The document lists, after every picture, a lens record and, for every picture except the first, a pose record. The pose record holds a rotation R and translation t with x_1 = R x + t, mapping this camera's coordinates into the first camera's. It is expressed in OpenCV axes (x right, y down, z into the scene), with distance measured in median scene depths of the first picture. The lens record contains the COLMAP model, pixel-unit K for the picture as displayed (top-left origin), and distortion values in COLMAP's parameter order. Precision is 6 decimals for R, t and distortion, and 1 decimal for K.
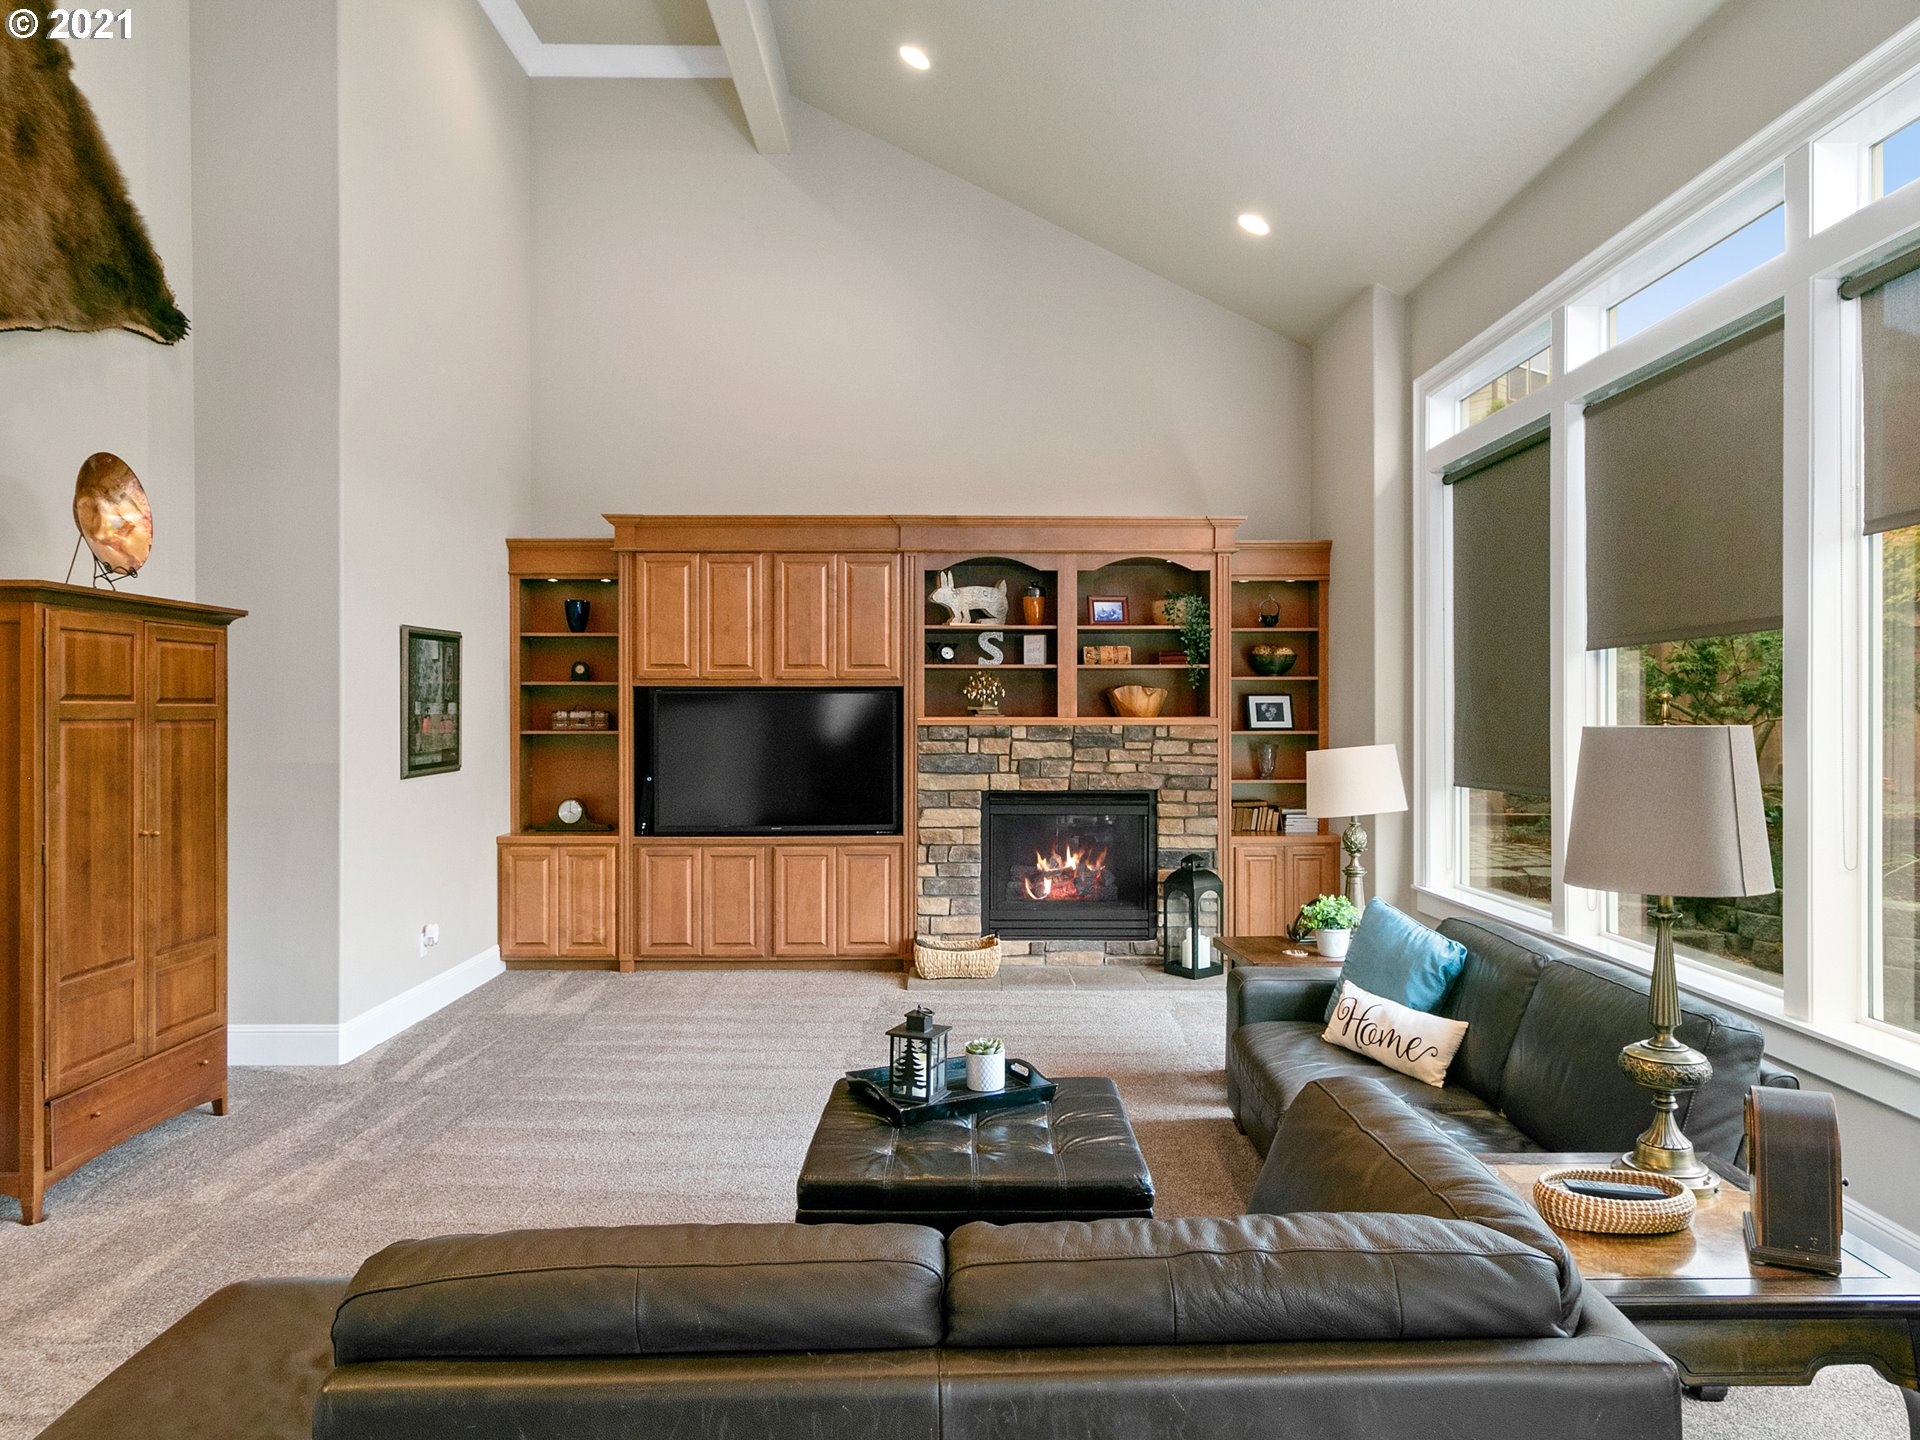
lens RADIAL K [[1312.7, 0, 960.0], [0, 1312.7, 720.0], [0, 0, 1]] dist [0.007686, 0.001509]
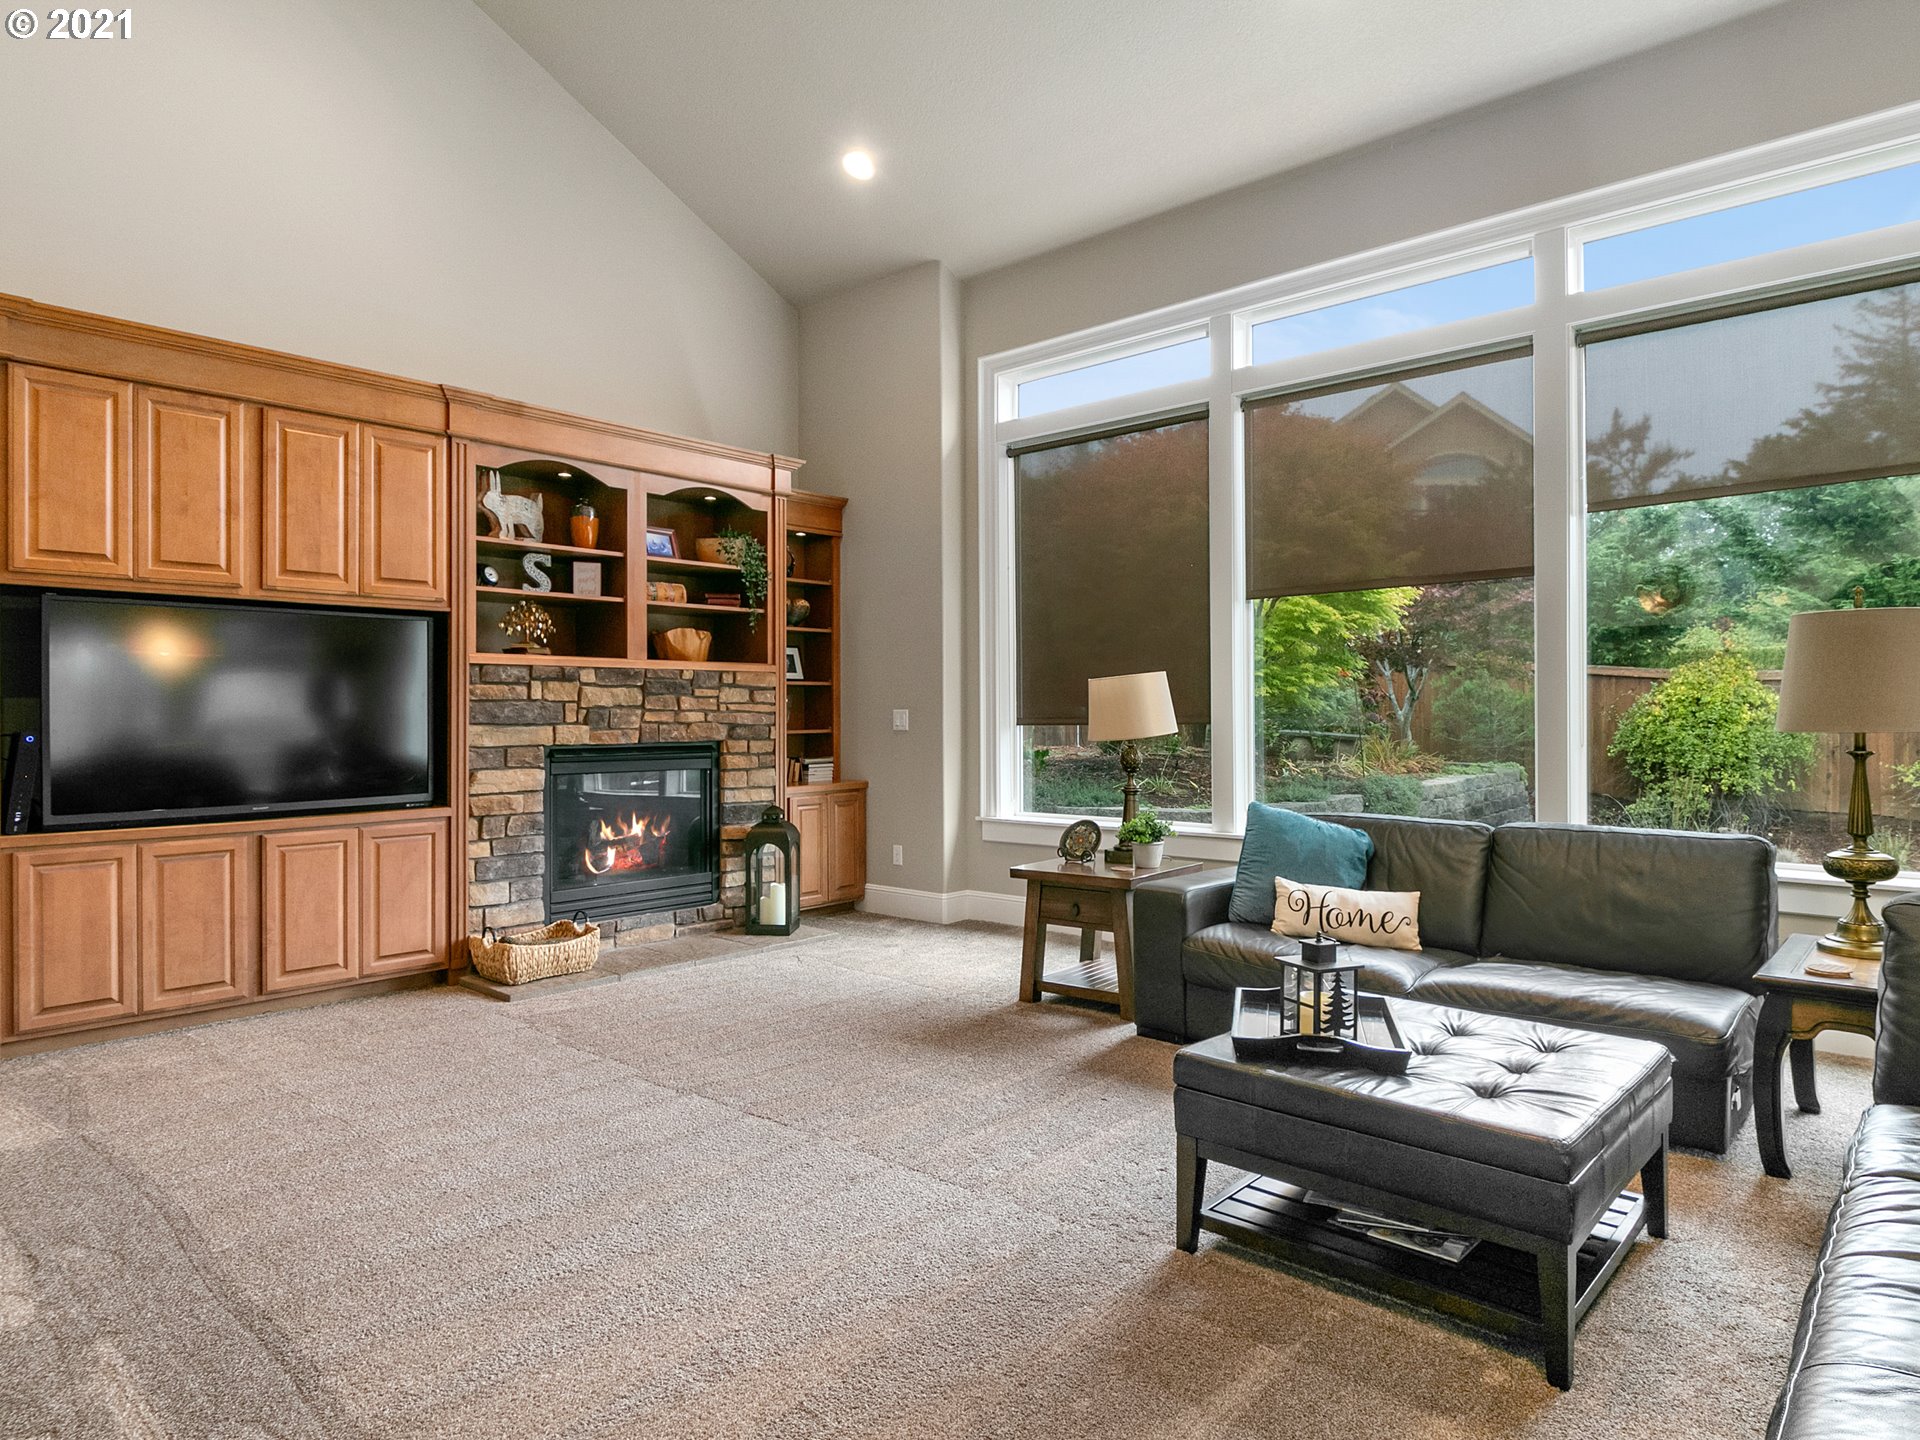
lens RADIAL K [[1163.6, 0, 960.0], [0, 1163.6, 720.0], [0, 0, 1]] dist [-0.004218, -0.002765]
pose [[0.668044, -0.005779, 0.744099, -0.349523], [0.007098, 0.999974, 0.001393, 0.038610], [-0.744088, 0.004351, 0.668068, 0.325451]]
